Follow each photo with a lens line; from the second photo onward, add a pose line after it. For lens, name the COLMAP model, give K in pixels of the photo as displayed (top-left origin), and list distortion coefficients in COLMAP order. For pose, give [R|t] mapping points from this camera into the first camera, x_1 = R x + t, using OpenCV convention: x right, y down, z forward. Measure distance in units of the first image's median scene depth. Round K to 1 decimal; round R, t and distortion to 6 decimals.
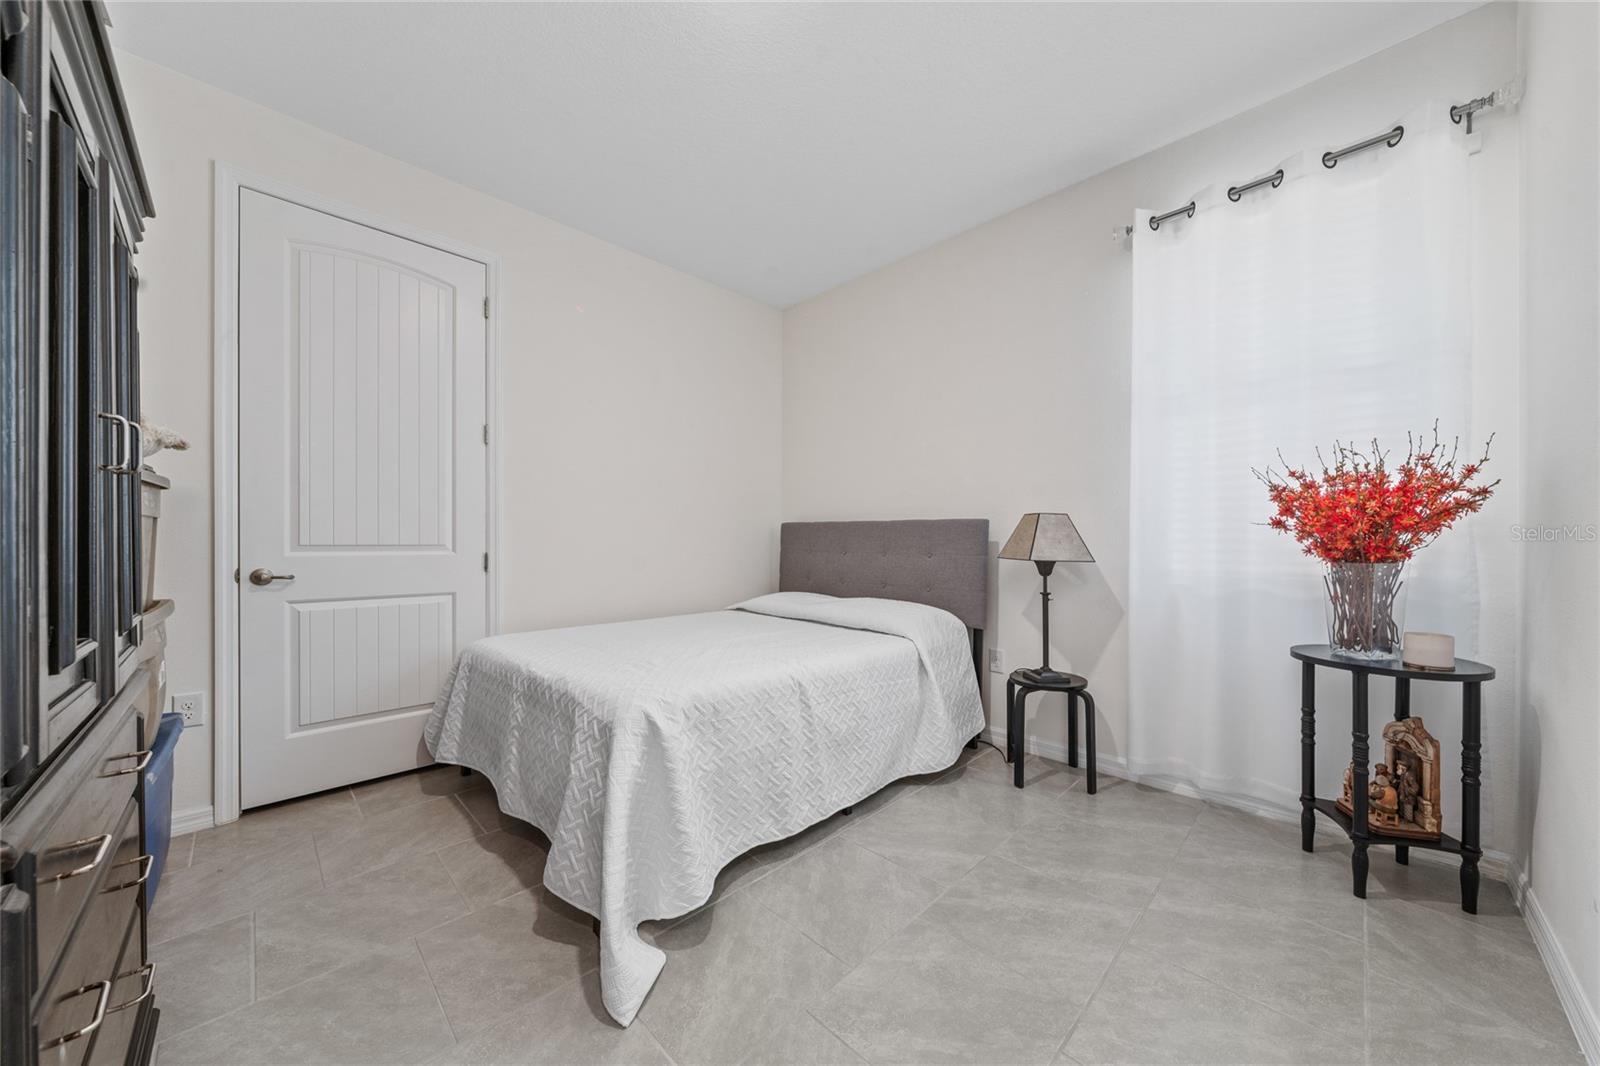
lens RADIAL K [[556.8, 0, 802.8], [0, 556.8, 539.9], [0, 0, 1]] dist [-0.003459, 0.000200]
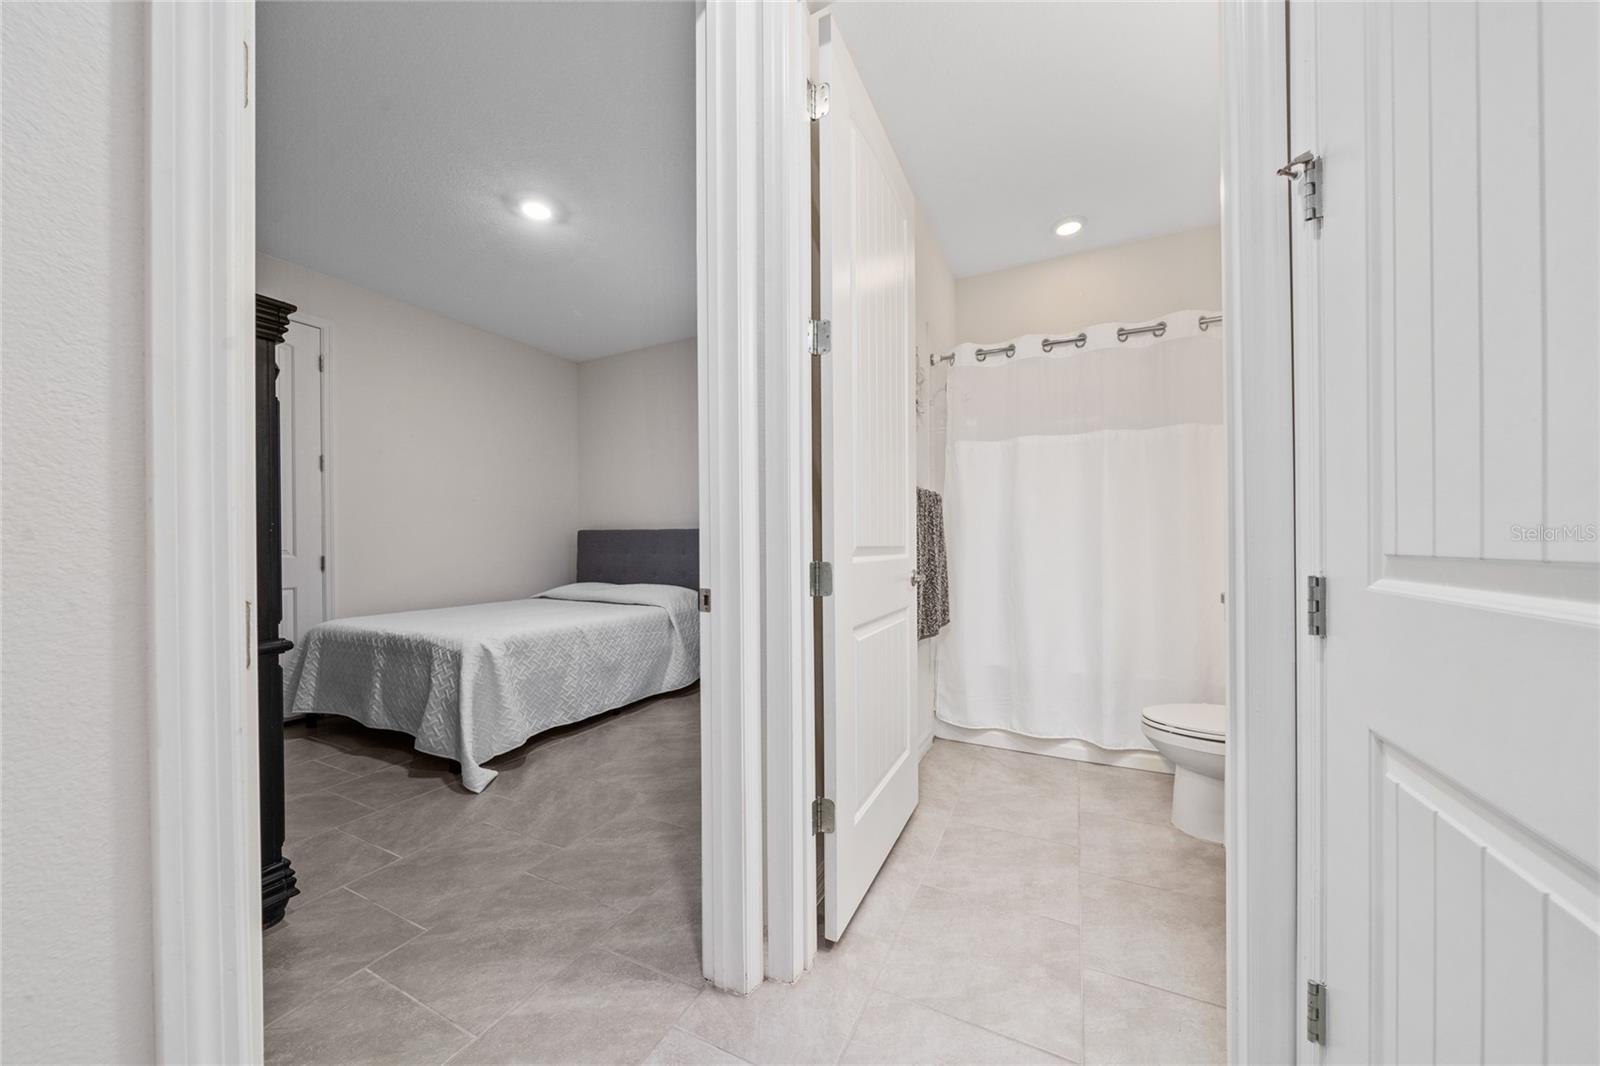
lens RADIAL K [[556.8, 0, 804.8], [0, 556.8, 544.5], [0, 0, 1]] dist [-0.003459, 0.000200]
pose [[0.948077, -0.010125, 0.317879, 0.095794], [0.007792, 0.999933, 0.008610, -0.007463], [-0.317945, -0.005686, 0.948092, -0.737045]]
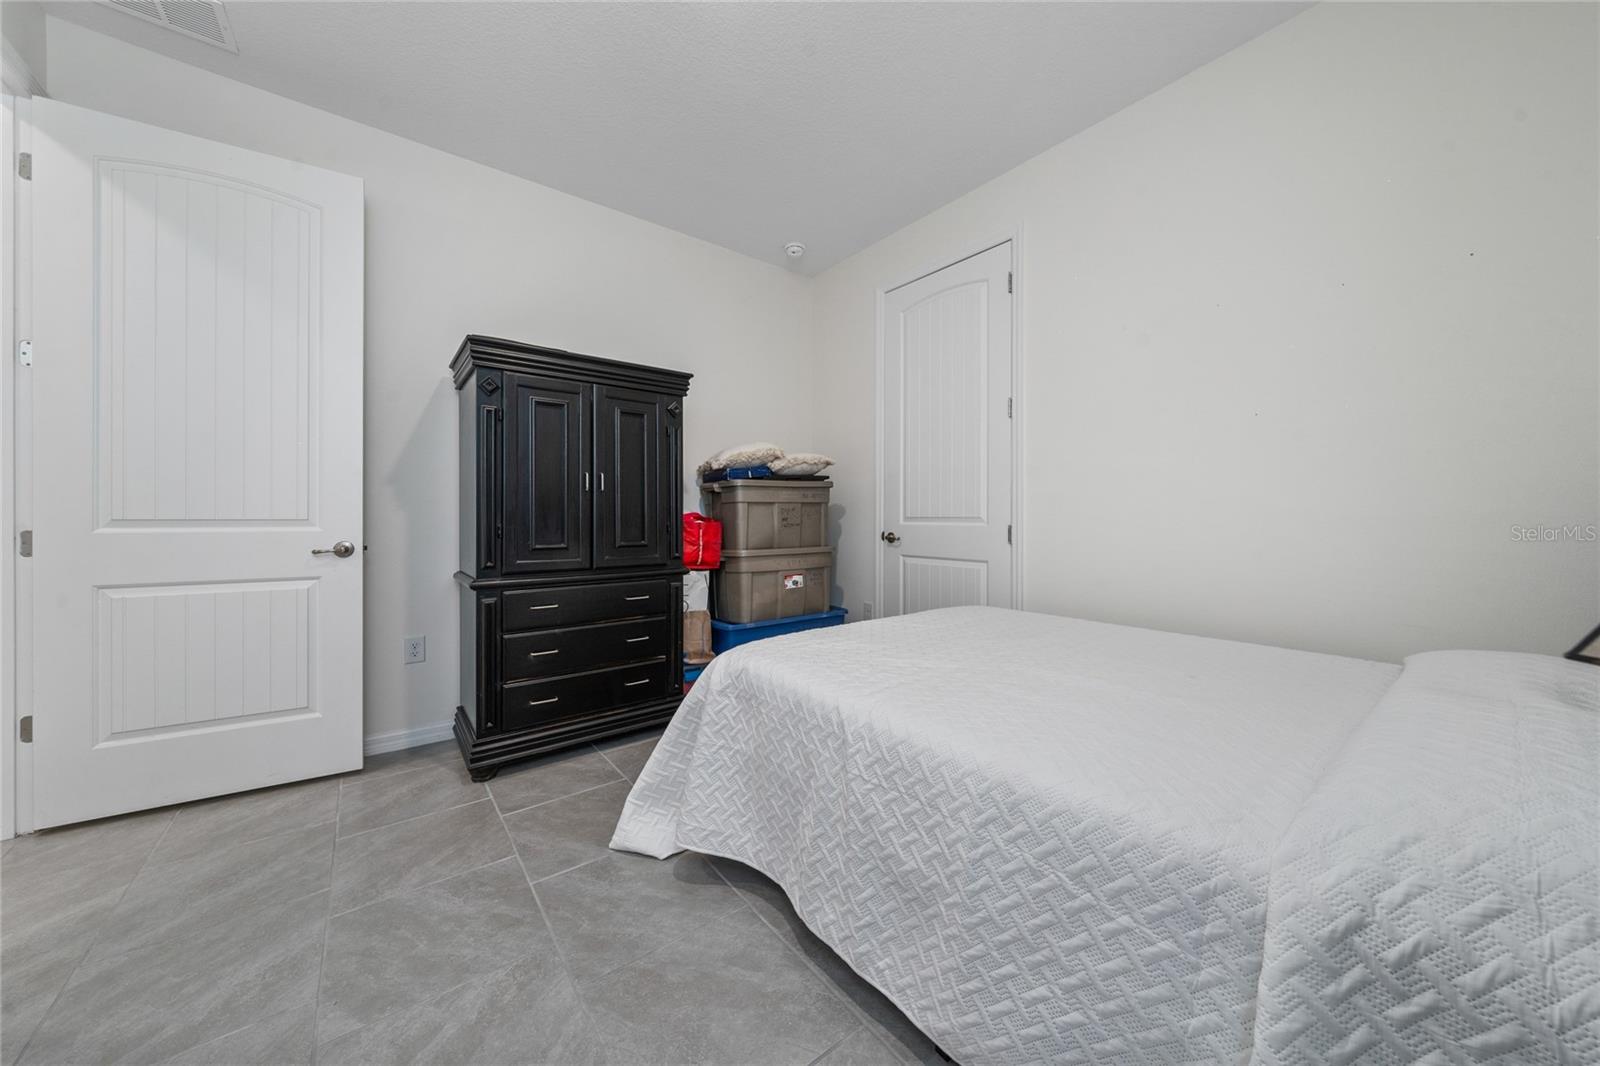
lens RADIAL K [[556.8, 0, 805.4], [0, 556.8, 518.9], [0, 0, 1]] dist [-0.003459, 0.000200]
pose [[-0.122922, 0.002278, -0.992414, 0.633070], [0.003922, 0.999991, 0.001810, 0.010902], [0.992409, -0.003670, -0.122930, 1.008277]]
